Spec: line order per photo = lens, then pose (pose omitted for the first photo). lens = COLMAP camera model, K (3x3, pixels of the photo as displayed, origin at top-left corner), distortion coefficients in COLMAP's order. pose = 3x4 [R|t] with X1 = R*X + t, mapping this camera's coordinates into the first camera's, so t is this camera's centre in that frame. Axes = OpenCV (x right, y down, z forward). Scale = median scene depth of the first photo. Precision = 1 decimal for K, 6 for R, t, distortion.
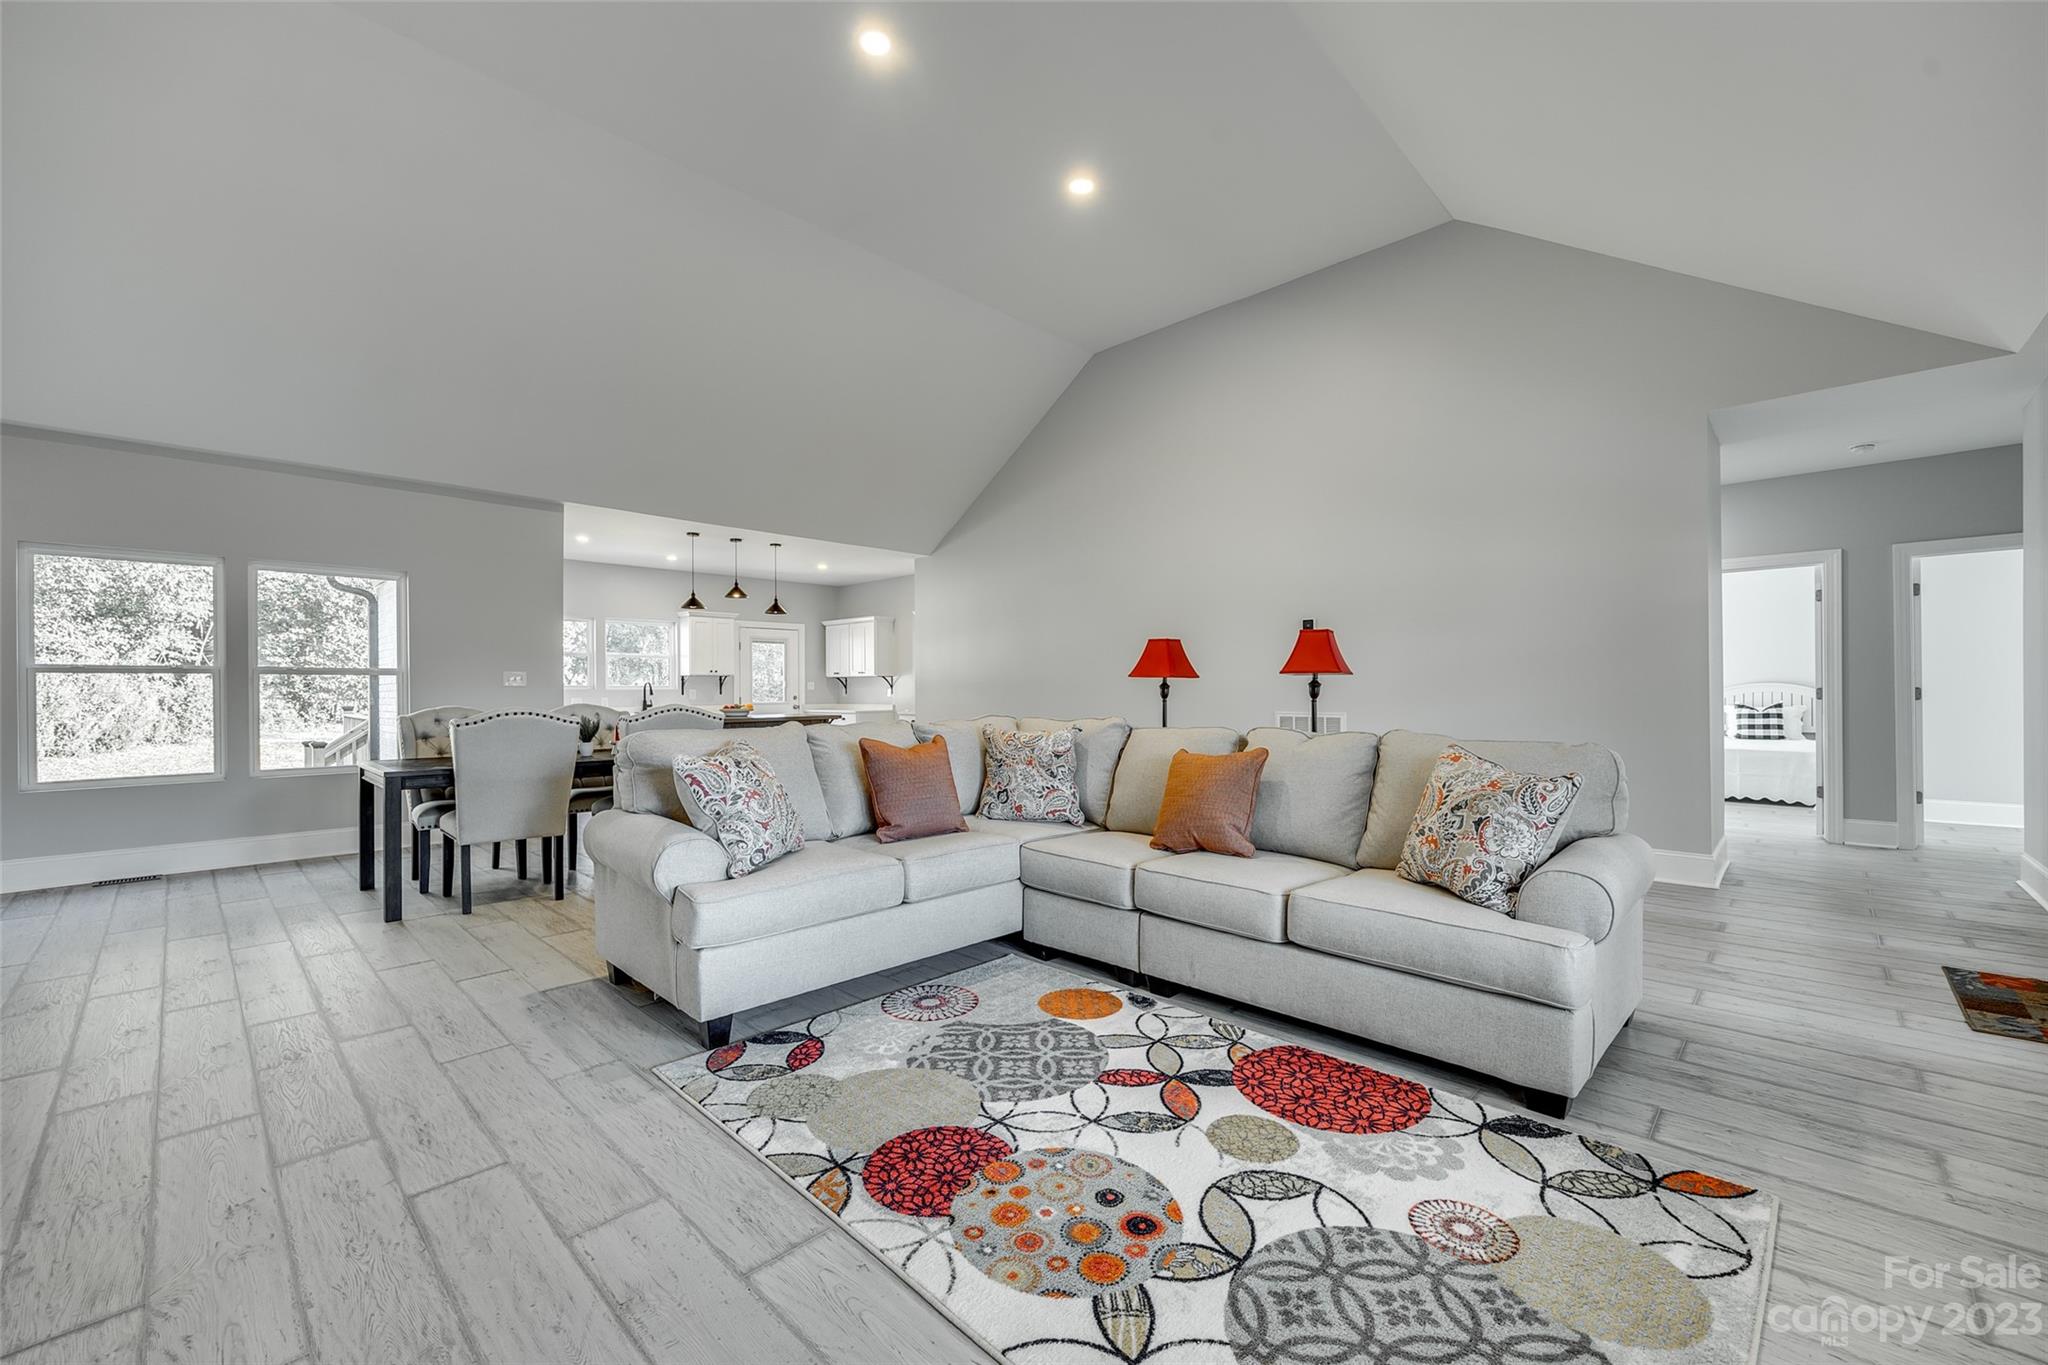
lens RADIAL K [[819.1, 0, 1023.9], [0, 819.1, 690.1], [0, 0, 1]] dist [0.000021, -0.000120]
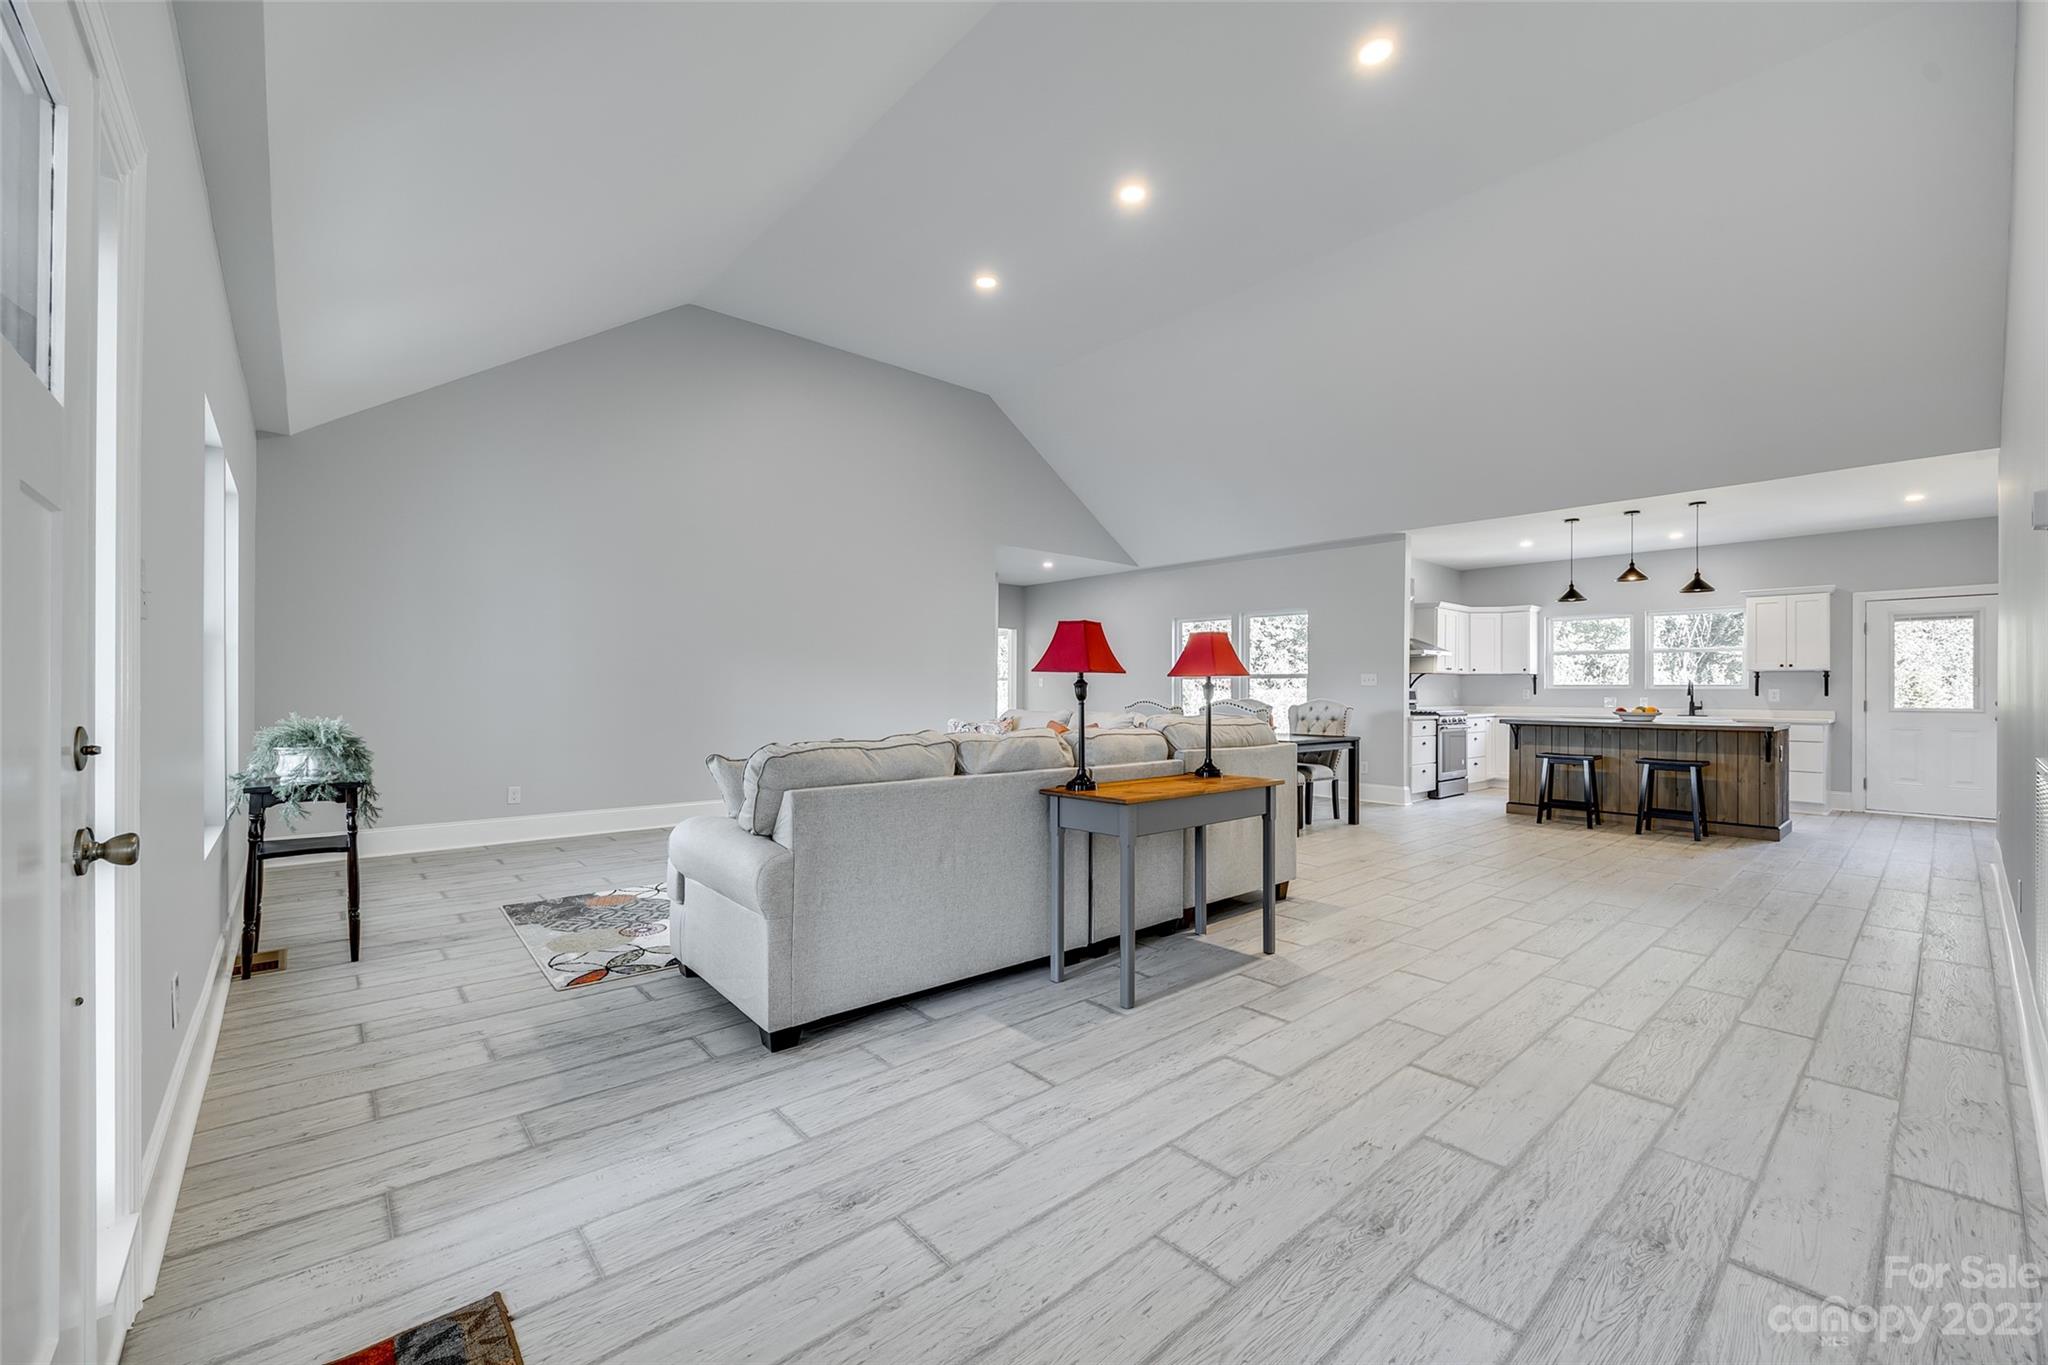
lens RADIAL K [[819.1, 0, 1026.3], [0, 819.1, 691.6], [0, 0, 1]] dist [0.000021, -0.000120]
pose [[-0.083775, 0.009465, -0.996440, 1.547247], [-0.006582, 0.999928, 0.010052, -0.009833], [0.996463, 0.007401, -0.083707, 1.291460]]
